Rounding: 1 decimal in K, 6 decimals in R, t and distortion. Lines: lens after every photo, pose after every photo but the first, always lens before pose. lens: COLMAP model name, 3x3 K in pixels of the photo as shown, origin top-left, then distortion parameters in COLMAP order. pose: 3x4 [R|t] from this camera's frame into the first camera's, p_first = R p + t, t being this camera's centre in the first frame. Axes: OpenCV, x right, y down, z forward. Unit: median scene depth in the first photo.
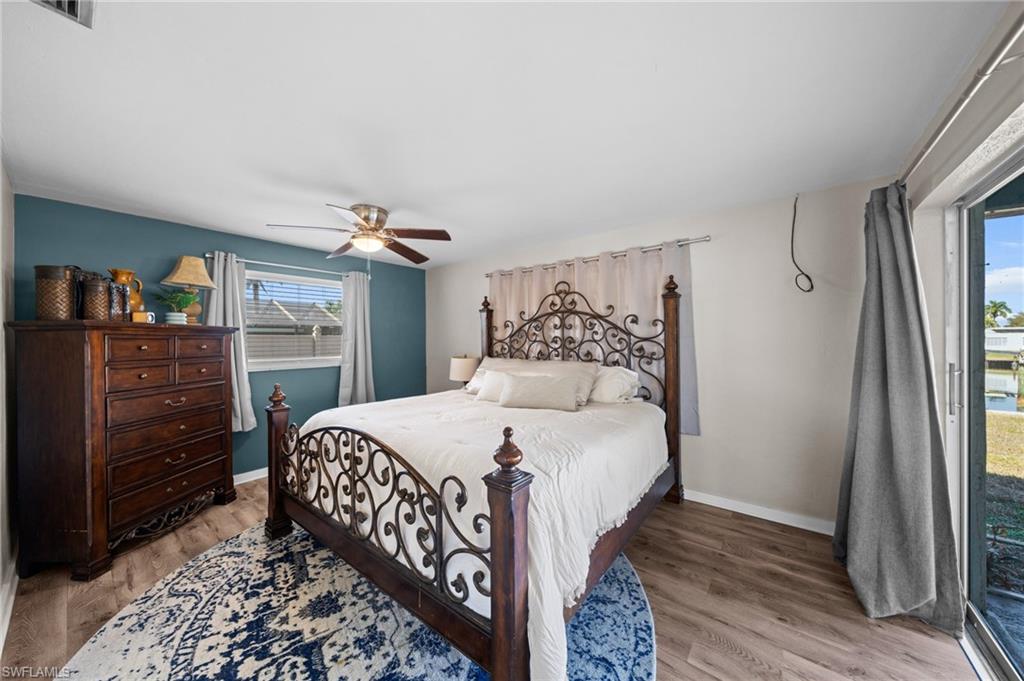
lens RADIAL K [[350.9, 0, 505.7], [0, 350.9, 338.5], [0, 0, 1]] dist [-0.001094, -0.000101]
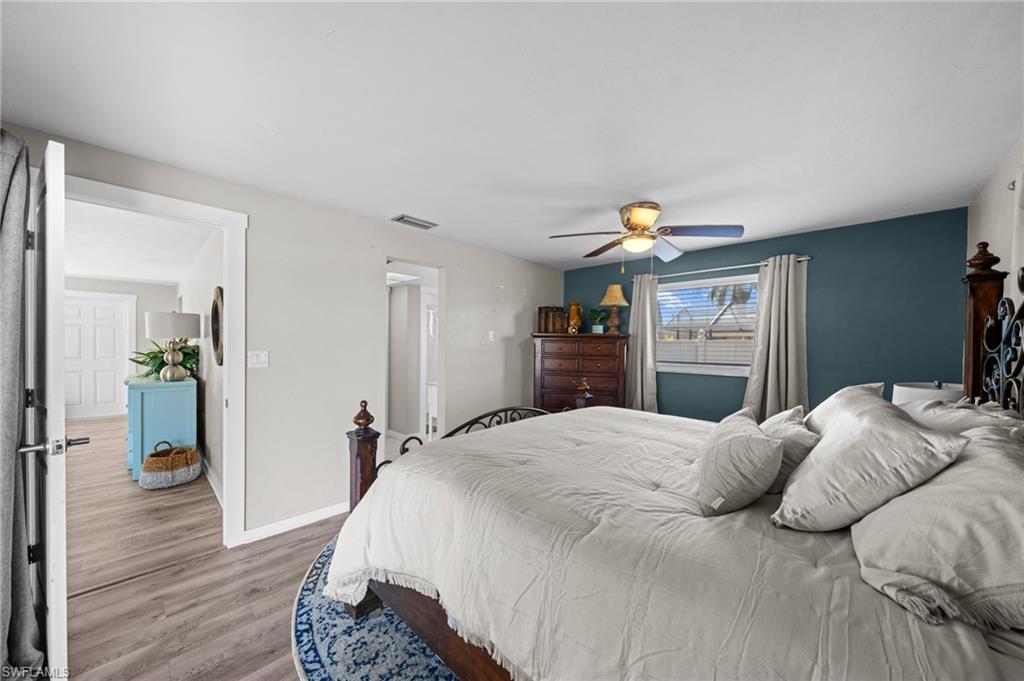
lens RADIAL K [[355.2, 0, 498.3], [0, 355.2, 347.4], [0, 0, 1]] dist [-0.000796, -0.000083]
pose [[-0.107904, 0.010896, -0.994102, 0.576587], [-0.007026, 0.999907, 0.011723, 0.004482], [0.994136, 0.008249, -0.107817, 0.687564]]
